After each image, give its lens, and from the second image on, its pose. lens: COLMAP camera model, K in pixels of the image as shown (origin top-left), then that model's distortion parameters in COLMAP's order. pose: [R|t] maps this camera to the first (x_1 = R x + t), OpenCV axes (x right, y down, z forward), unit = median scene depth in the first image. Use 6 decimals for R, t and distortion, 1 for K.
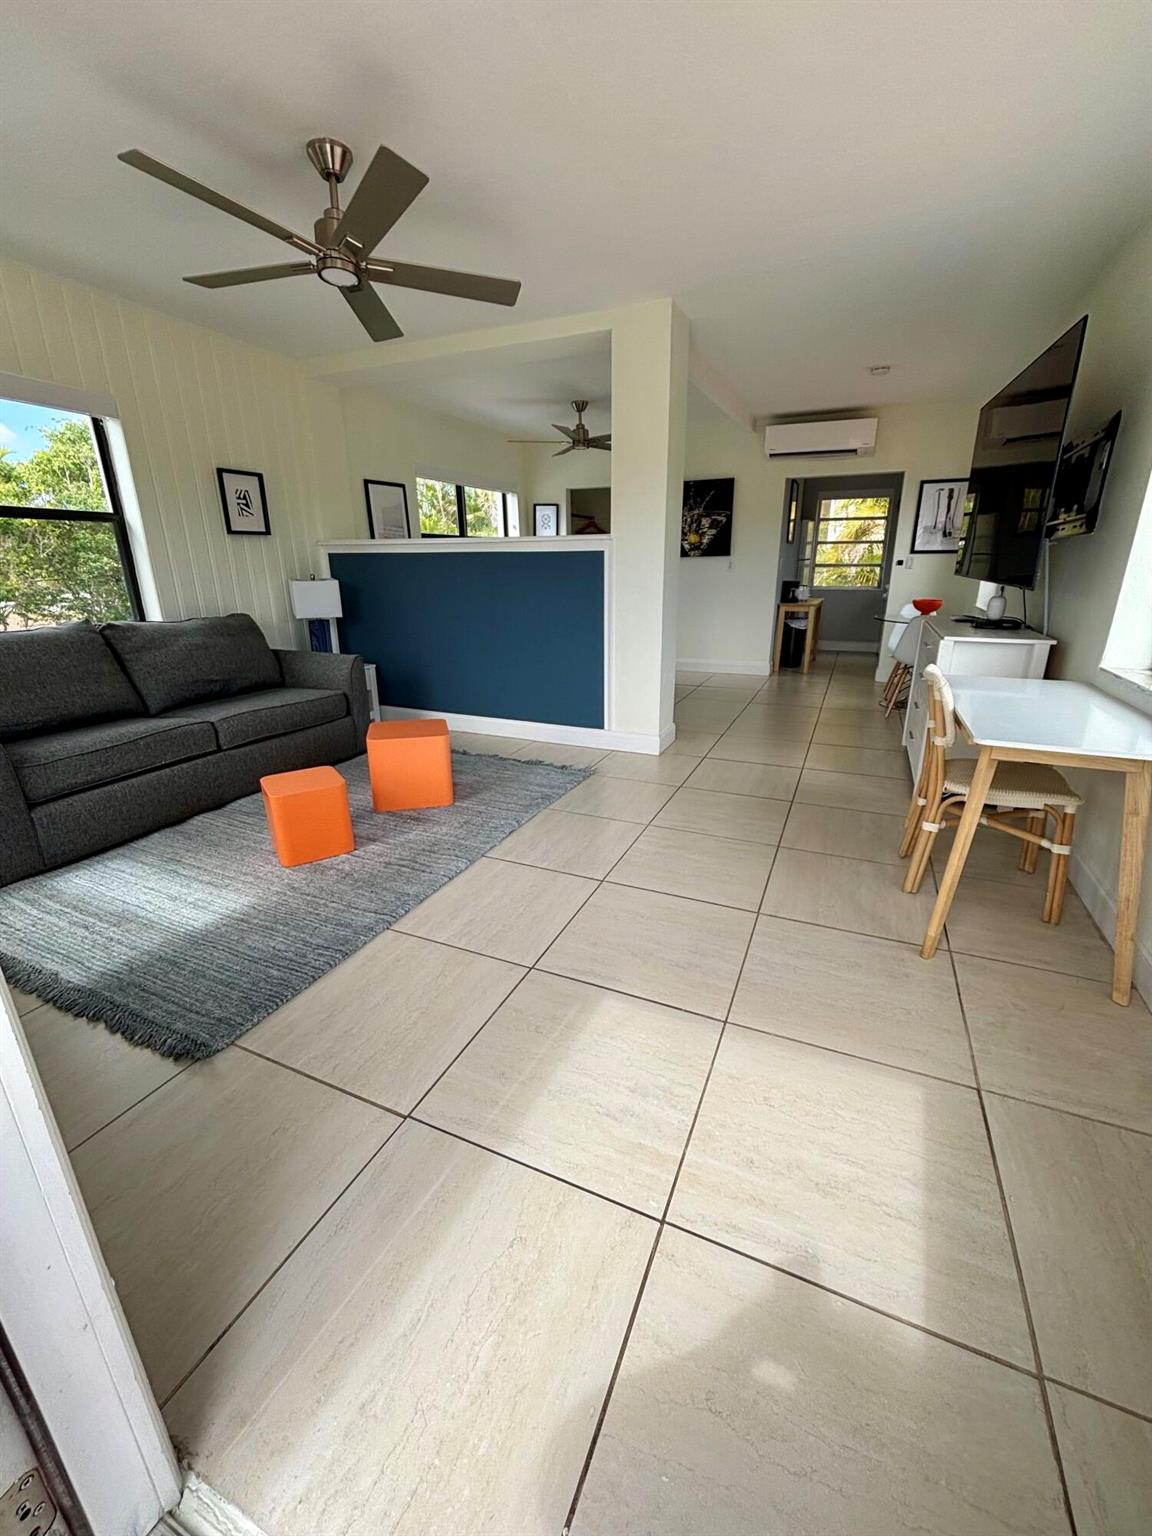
lens RADIAL K [[625.0, 0, 585.1], [0, 625.0, 771.6], [0, 0, 1]] dist [-0.000687, 0.000703]
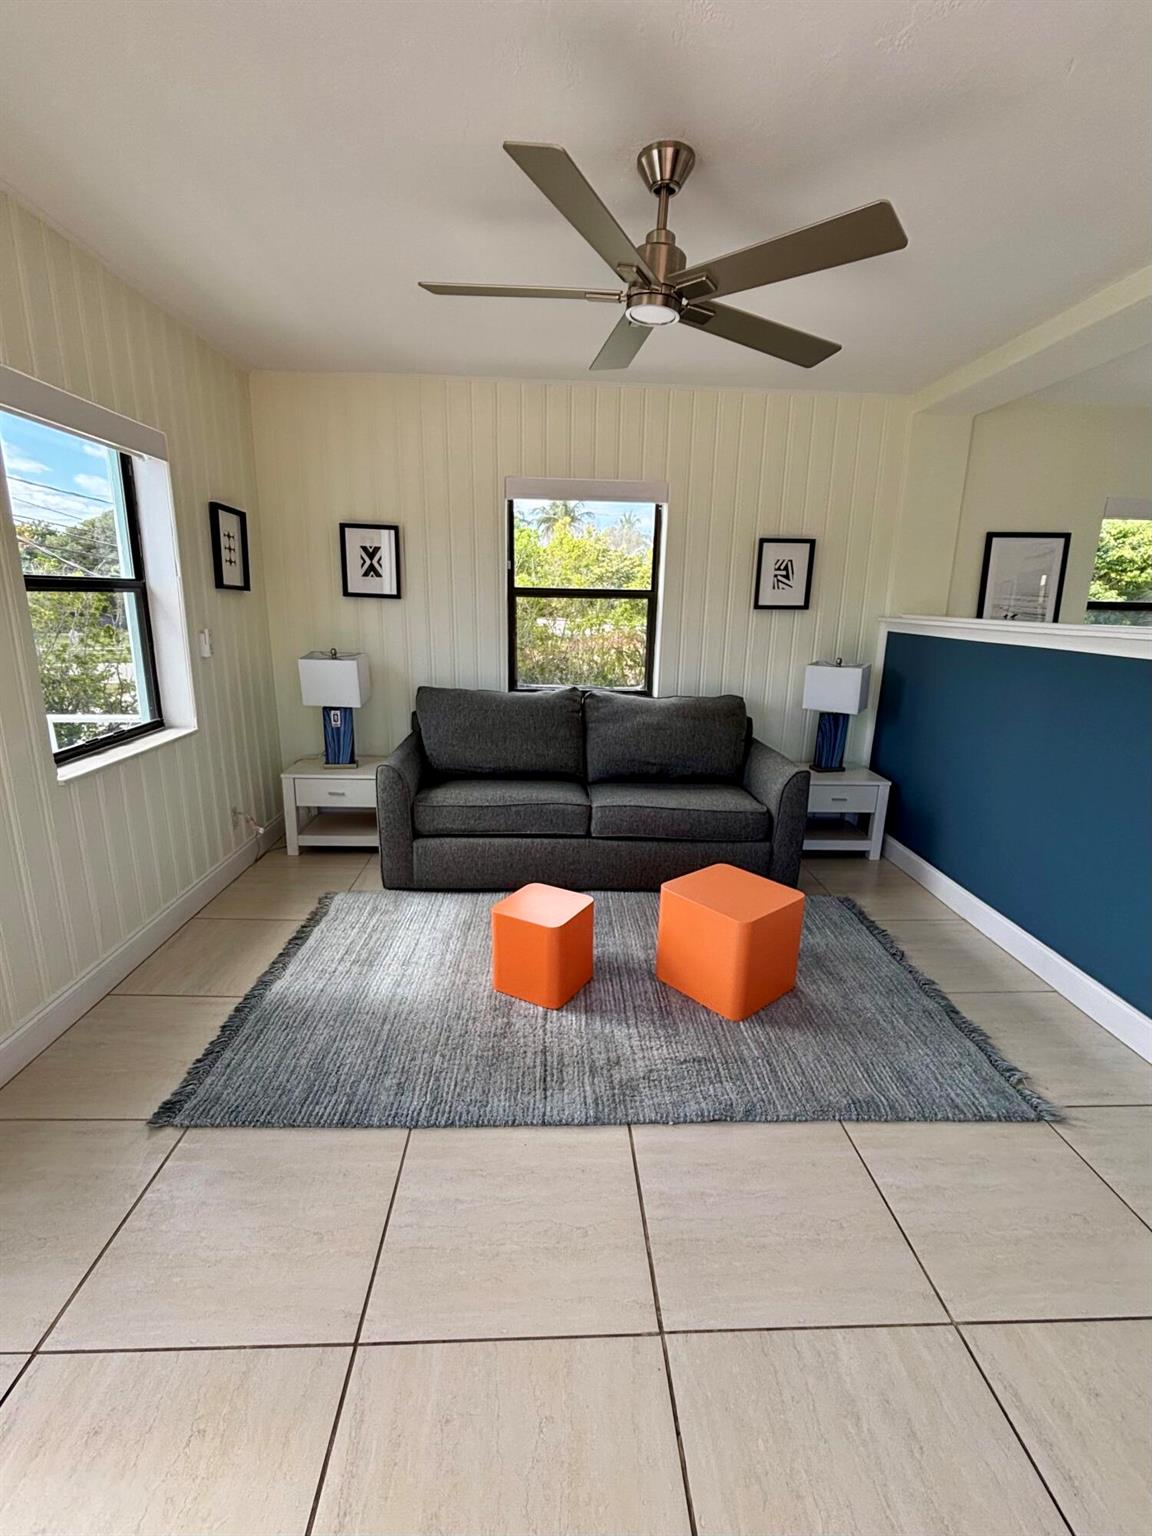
lens RADIAL K [[688.2, 0, 578.0], [0, 688.2, 767.7], [0, 0, 1]] dist [-0.004810, -0.000416]
pose [[0.438534, 0.229095, -0.869024, 0.228033], [-0.307980, 0.946721, 0.094162, -0.175044], [0.844296, 0.226349, 0.485727, 0.349953]]
